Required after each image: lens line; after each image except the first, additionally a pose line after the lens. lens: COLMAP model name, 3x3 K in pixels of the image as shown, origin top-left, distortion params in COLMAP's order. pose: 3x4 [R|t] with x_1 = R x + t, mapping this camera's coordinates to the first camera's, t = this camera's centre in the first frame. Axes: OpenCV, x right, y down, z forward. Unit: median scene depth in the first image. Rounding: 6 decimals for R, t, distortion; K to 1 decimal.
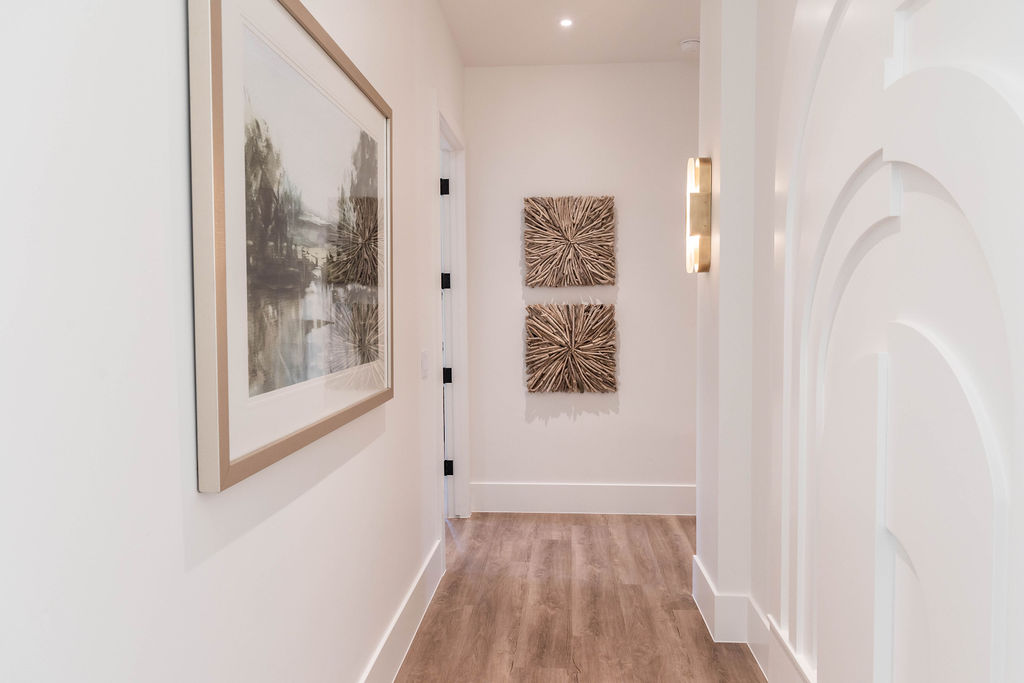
lens RADIAL K [[690.6, 0, 514.6], [0, 690.6, 343.8], [0, 0, 1]] dist [0.003097, 0.002677]
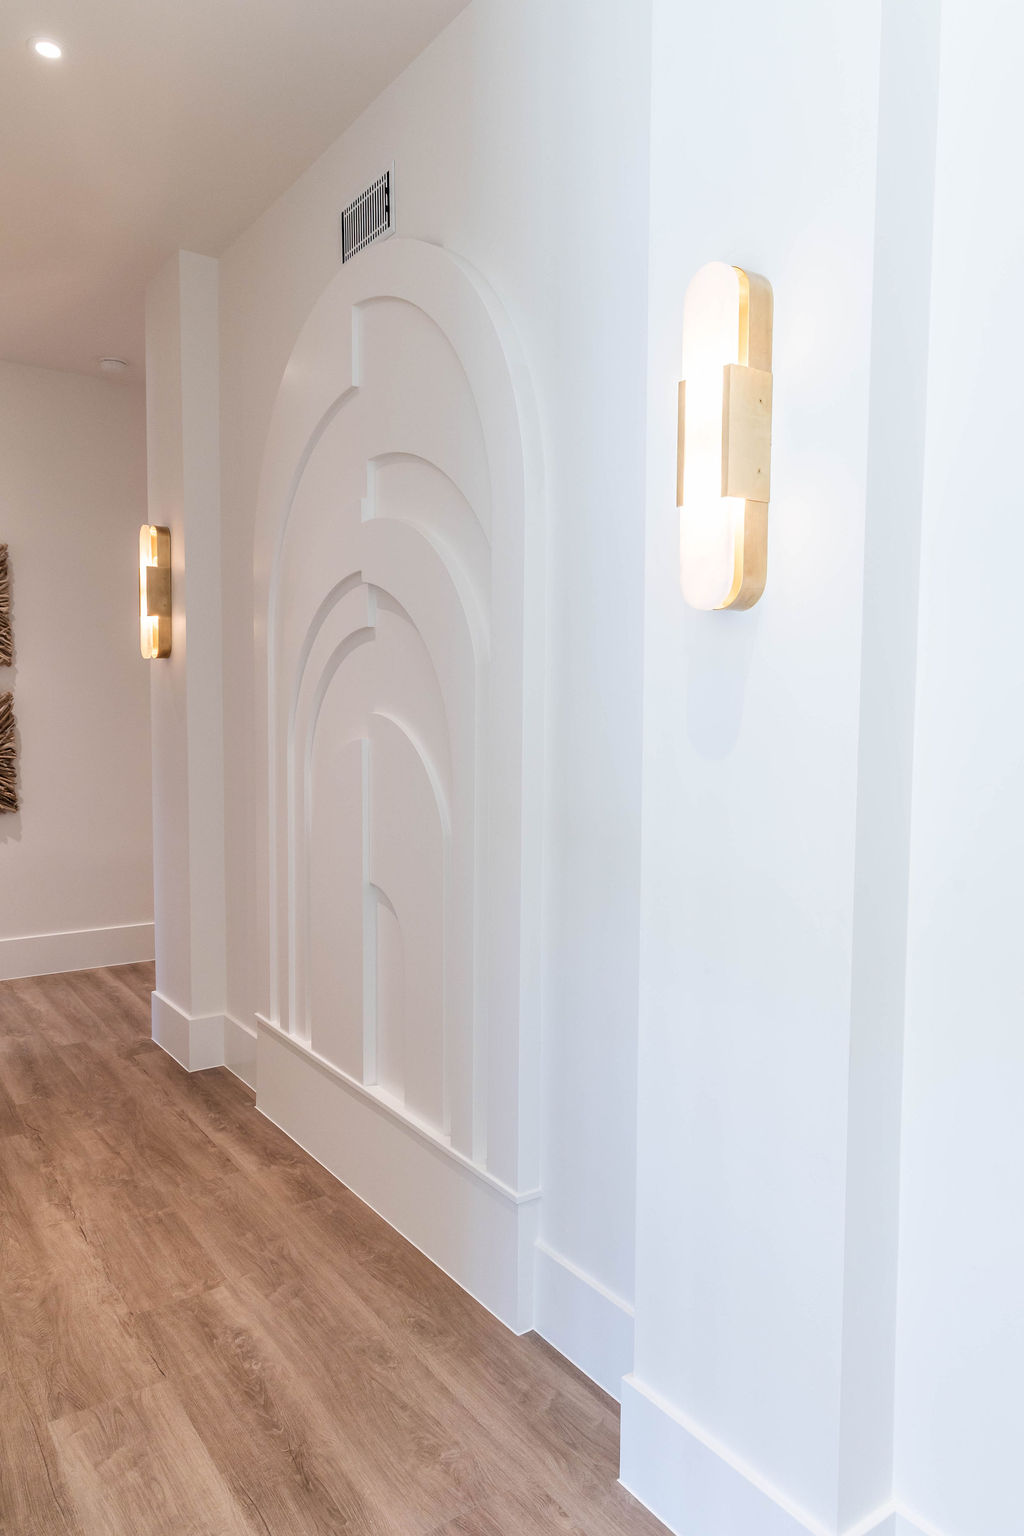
lens RADIAL K [[1036.0, 0, 513.1], [0, 1036.0, 768.1], [0, 0, 1]] dist [0.003097, 0.002677]
pose [[0.777781, -0.028529, 0.627888, -0.200321], [0.019377, 0.999583, 0.021415, 0.014807], [-0.628237, -0.004490, 0.778009, -0.283982]]
